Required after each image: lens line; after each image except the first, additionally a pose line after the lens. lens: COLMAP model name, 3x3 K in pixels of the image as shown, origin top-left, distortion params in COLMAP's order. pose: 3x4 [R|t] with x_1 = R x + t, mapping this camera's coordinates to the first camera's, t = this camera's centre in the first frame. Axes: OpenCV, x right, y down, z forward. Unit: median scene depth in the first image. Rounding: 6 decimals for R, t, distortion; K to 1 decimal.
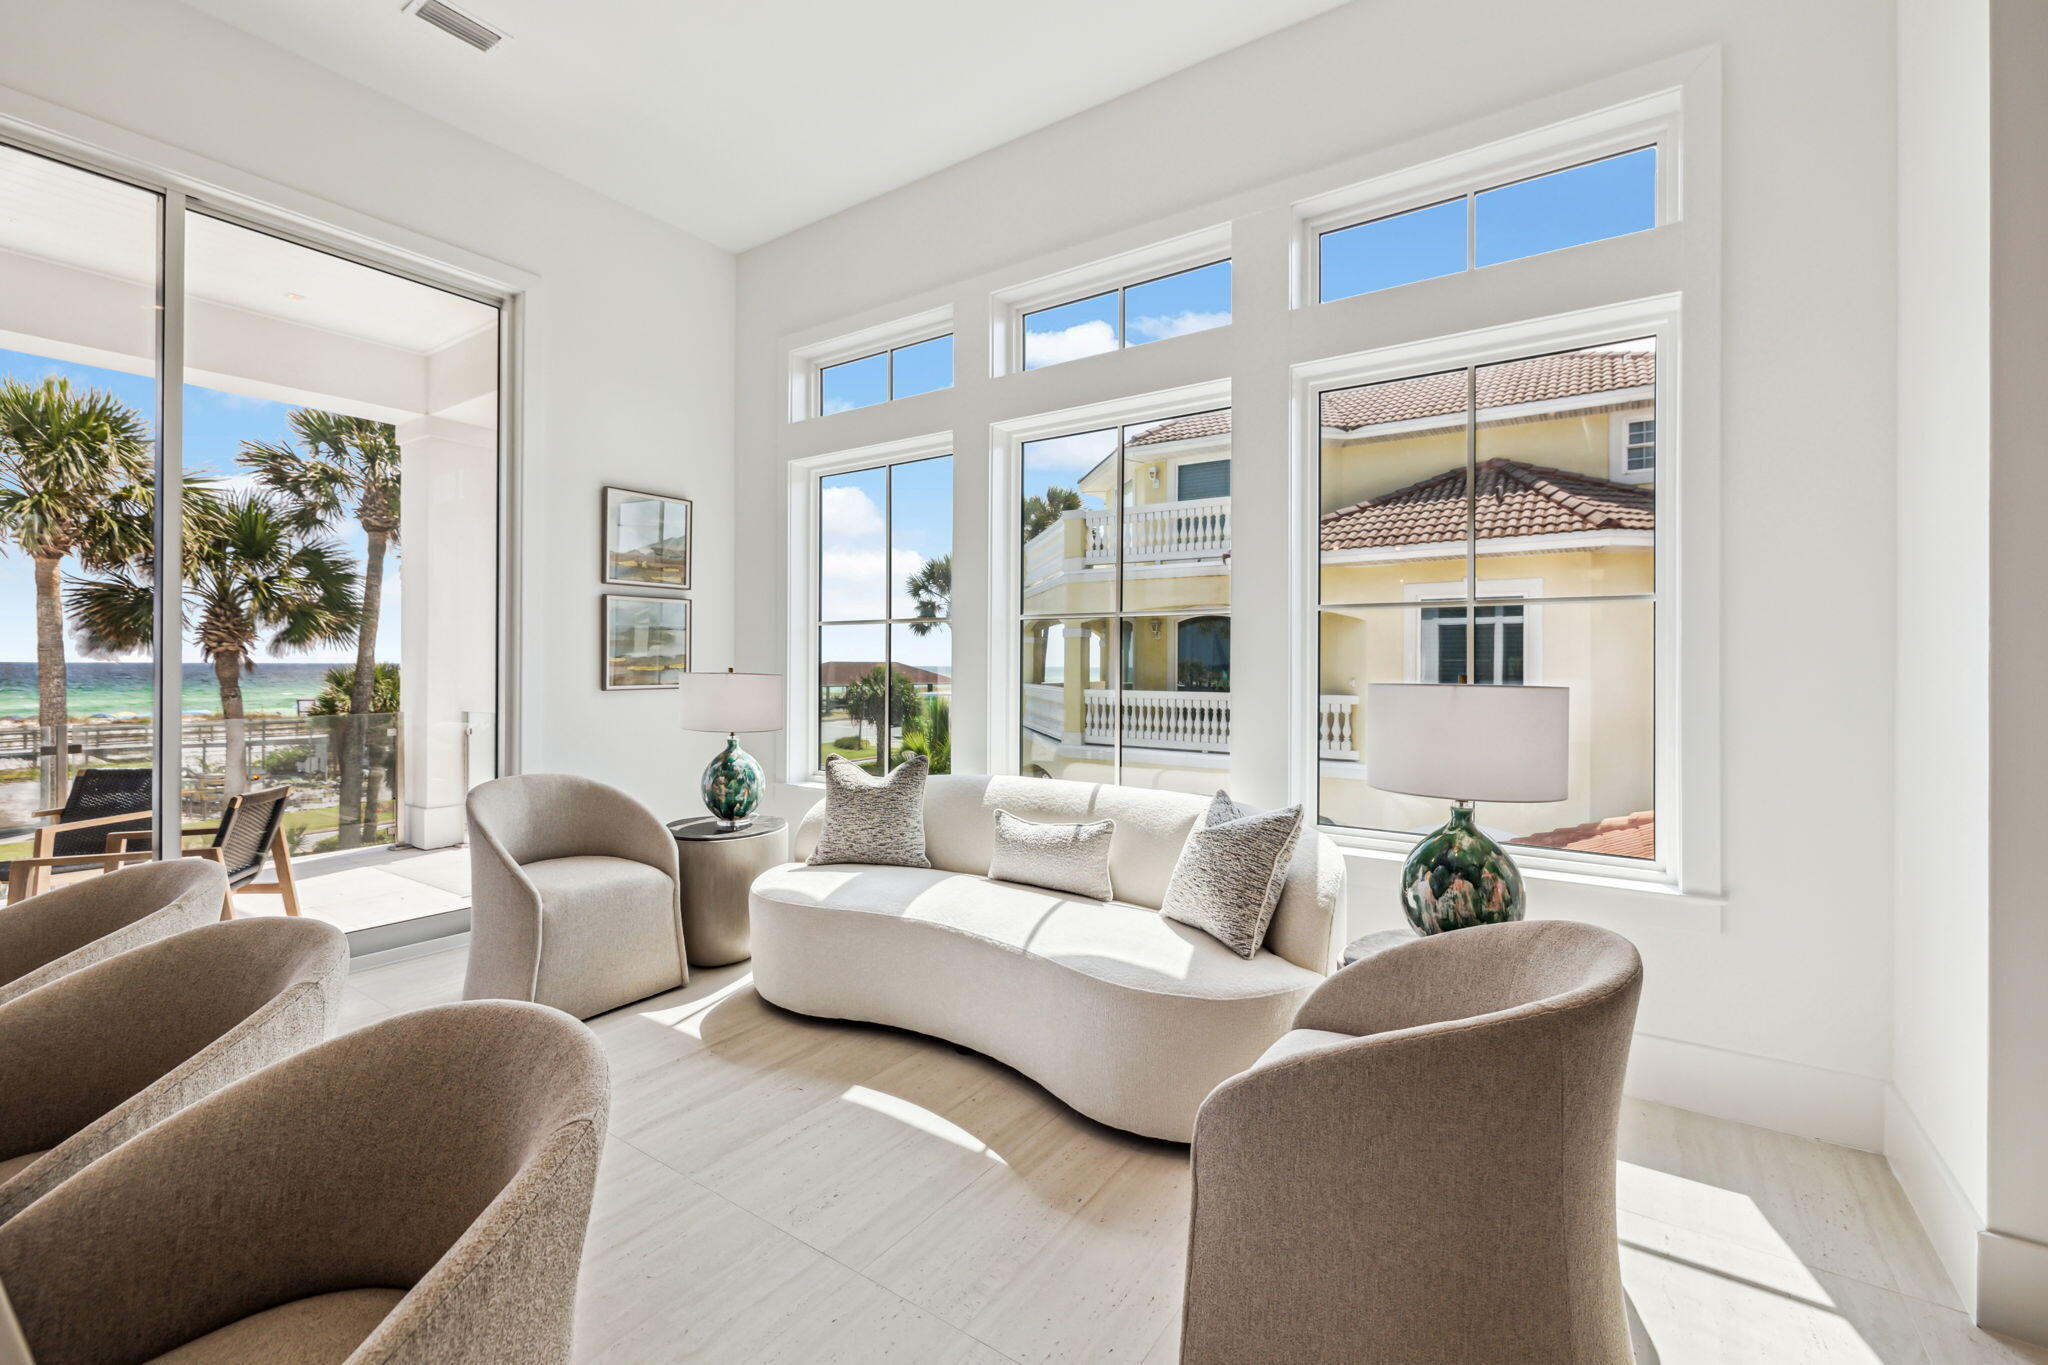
lens RADIAL K [[868.9, 0, 1010.2], [0, 868.9, 662.0], [0, 0, 1]] dist [-0.000208, 0.000431]
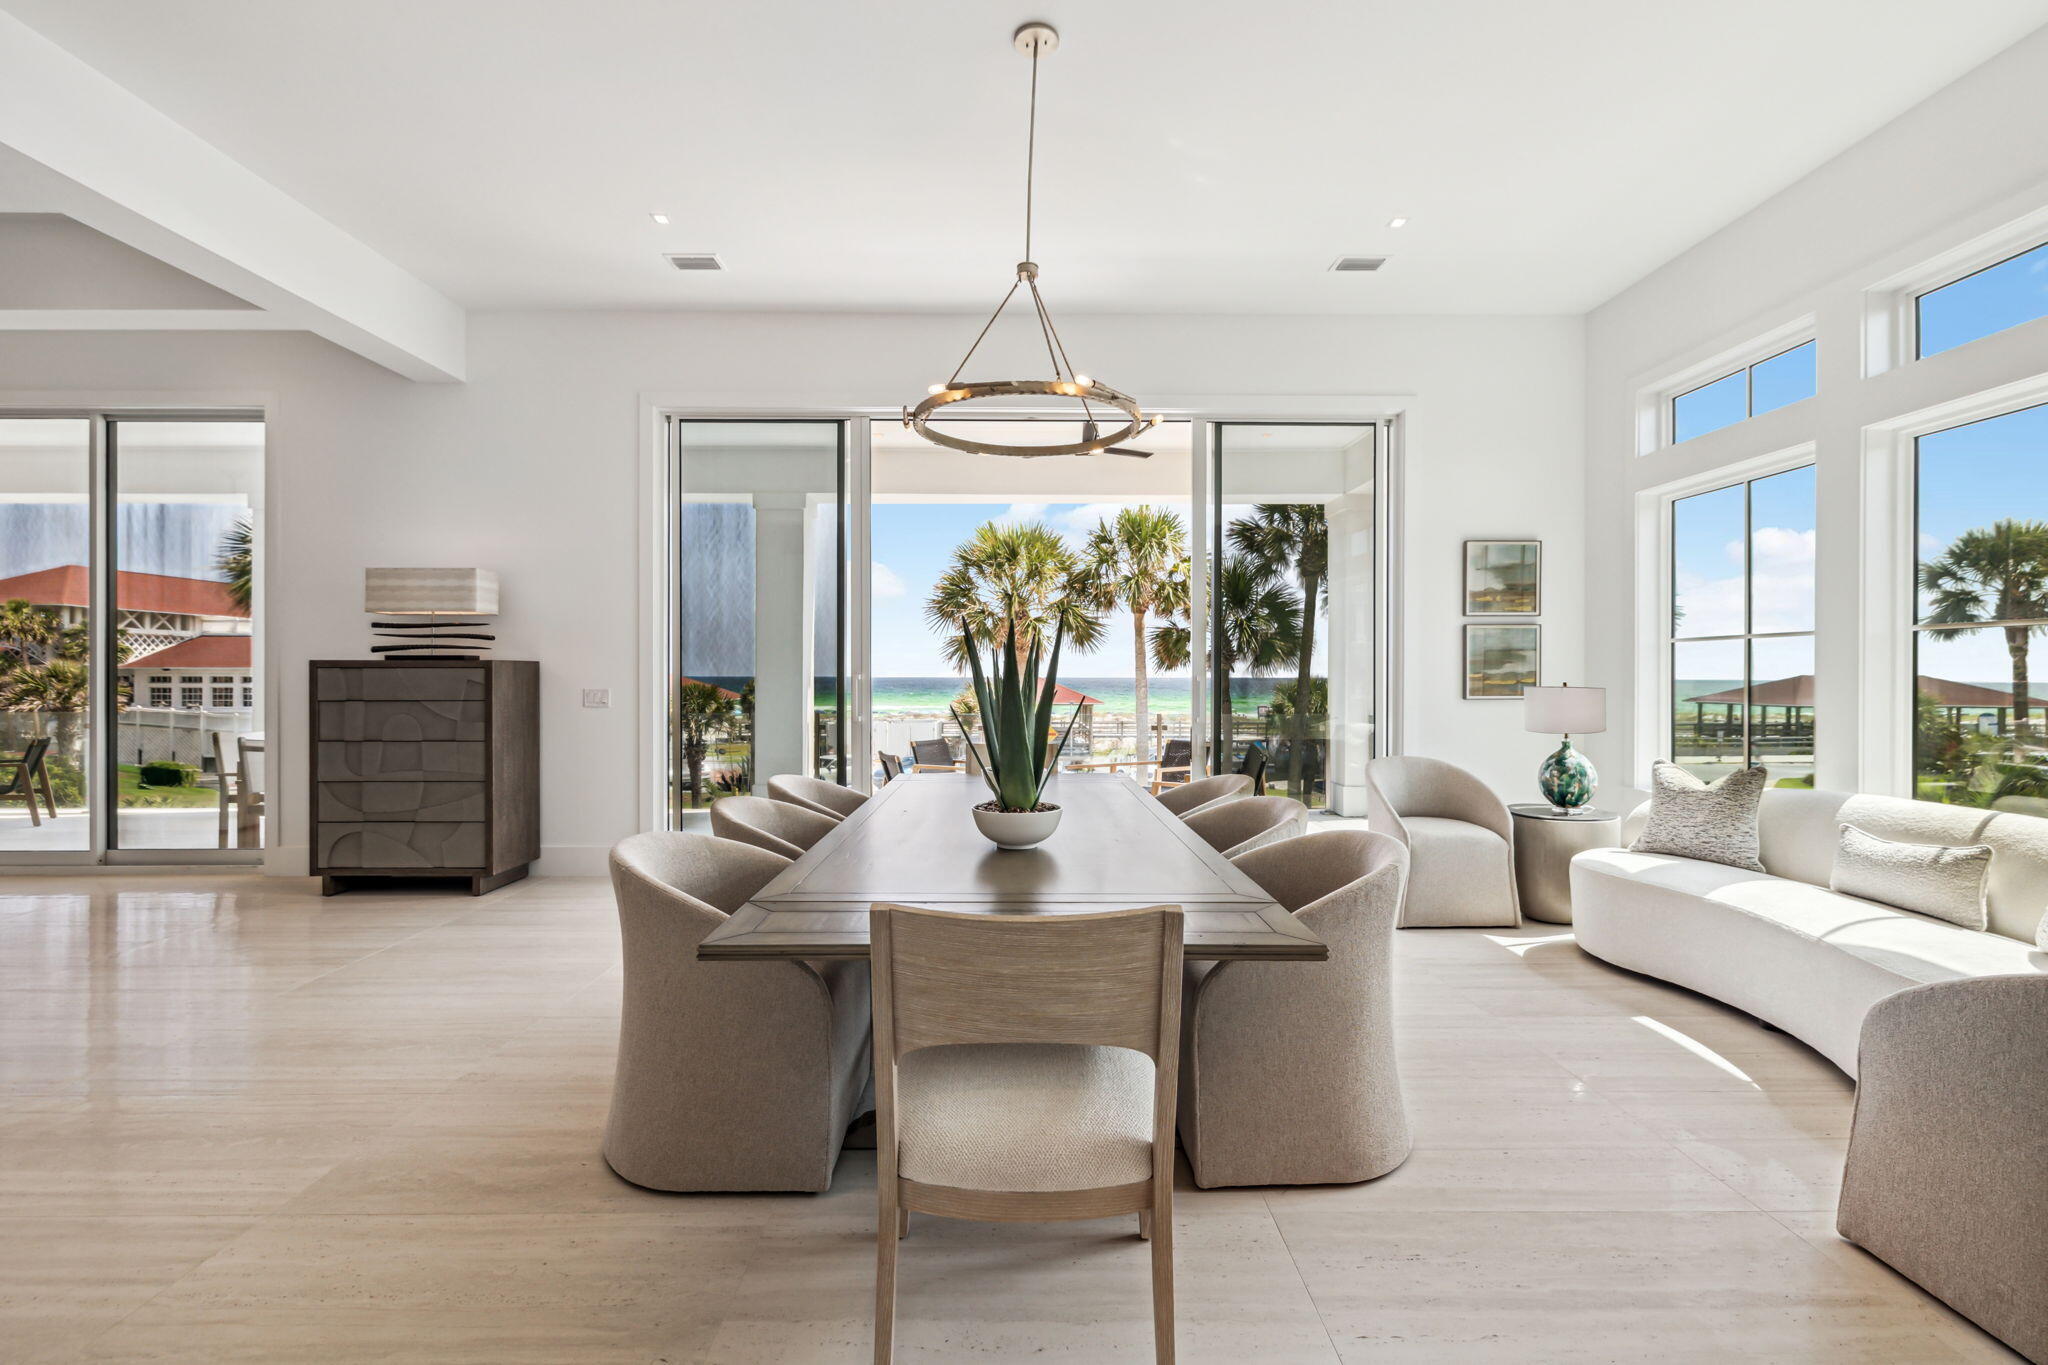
lens RADIAL K [[866.1, 0, 1027.6], [0, 866.1, 671.1], [0, 0, 1]] dist [-0.000769, -0.000067]
pose [[0.585905, -0.005881, -0.810358, 0.209680], [0.001119, 0.999979, -0.006448, -0.001376], [0.810379, 0.002872, 0.585899, -0.300663]]
